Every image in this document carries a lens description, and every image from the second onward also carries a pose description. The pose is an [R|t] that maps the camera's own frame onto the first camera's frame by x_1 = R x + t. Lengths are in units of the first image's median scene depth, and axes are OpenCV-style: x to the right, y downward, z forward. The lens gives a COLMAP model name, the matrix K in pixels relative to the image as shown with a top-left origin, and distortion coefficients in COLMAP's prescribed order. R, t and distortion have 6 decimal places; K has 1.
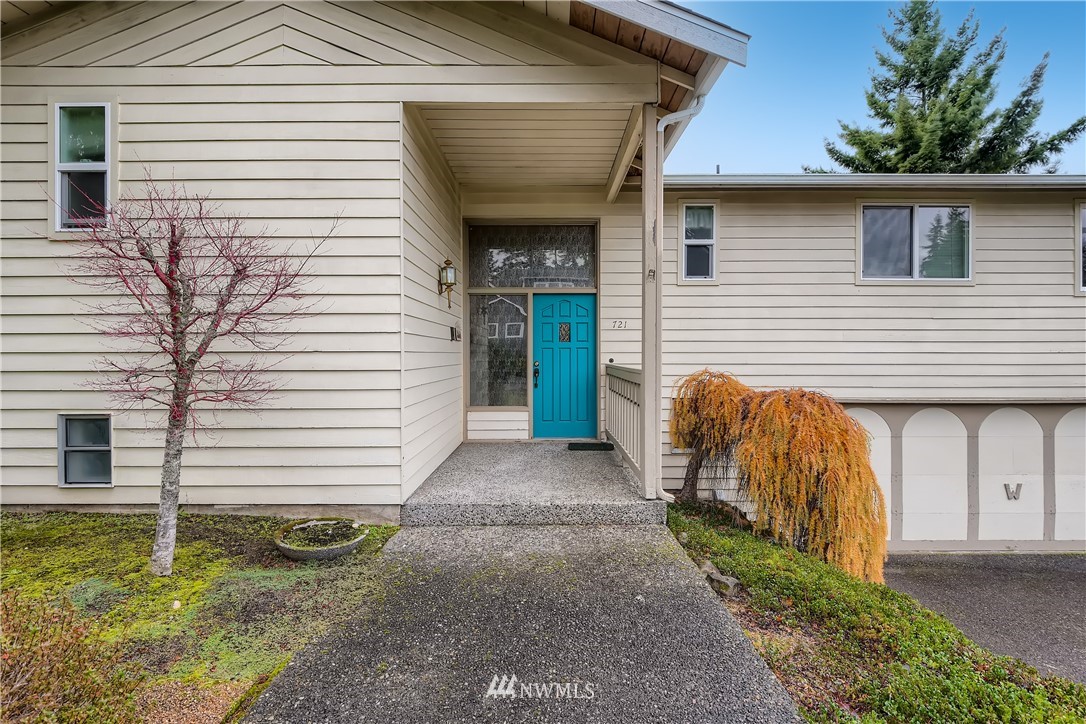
lens RADIAL K [[488.3, 0, 542.1], [0, 488.3, 356.9], [0, 0, 1]] dist [0.007854, -0.009433]
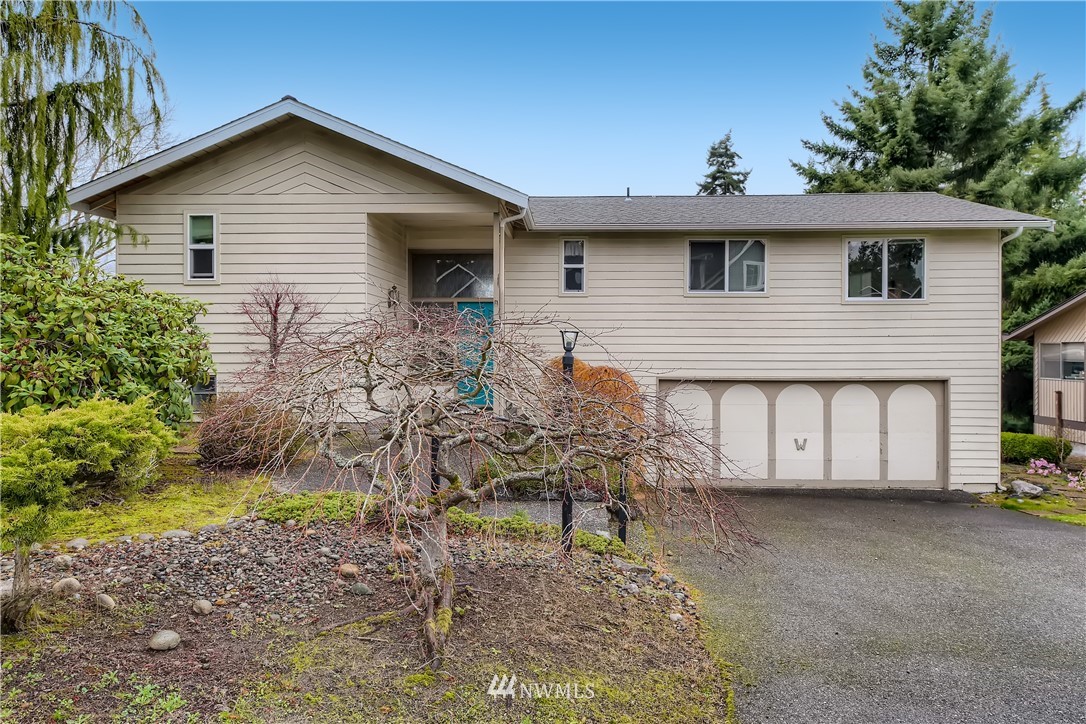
lens RADIAL K [[707.2, 0, 545.1], [0, 707.2, 360.3], [0, 0, 1]] dist [0.004496, -0.001459]
pose [[0.999606, 0.001885, -0.028020, 0.295044], [-0.001540, 0.999923, 0.012324, 0.013295], [0.028041, -0.012276, 0.999531, -1.053479]]
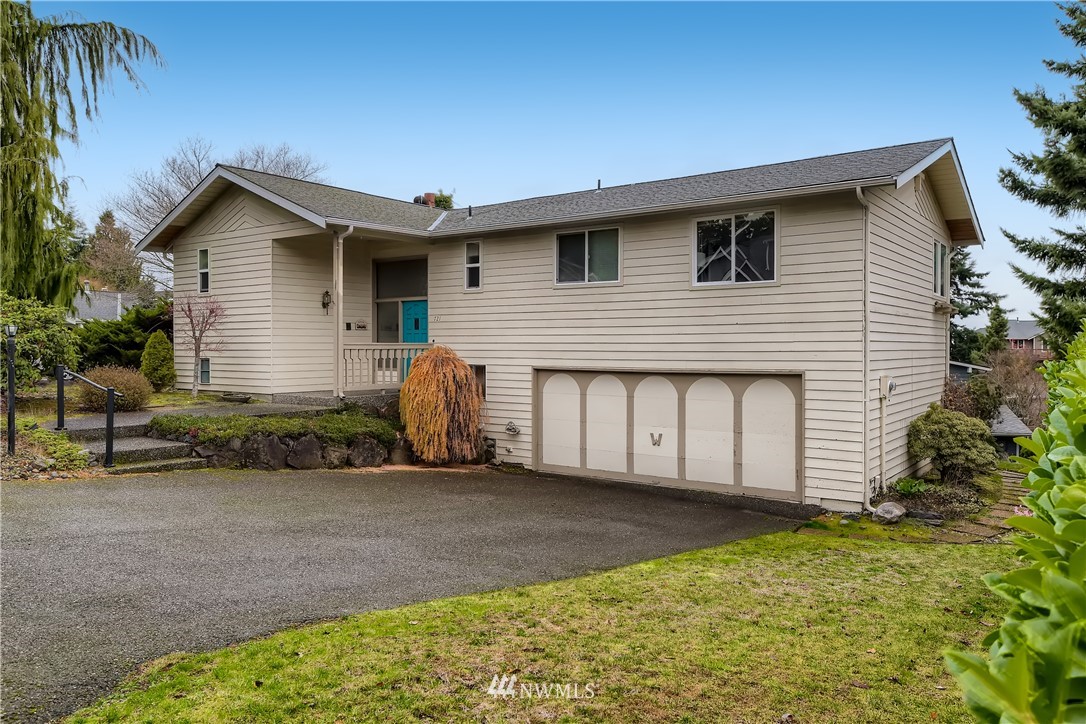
lens RADIAL K [[779.0, 0, 541.1], [0, 779.0, 364.1], [0, 0, 1]] dist [0.006424, 0.003034]
pose [[0.807649, 0.015038, -0.589472, 1.983618], [-0.004627, 0.999806, 0.019167, 0.034090], [0.589646, -0.012752, 0.807561, -0.903078]]
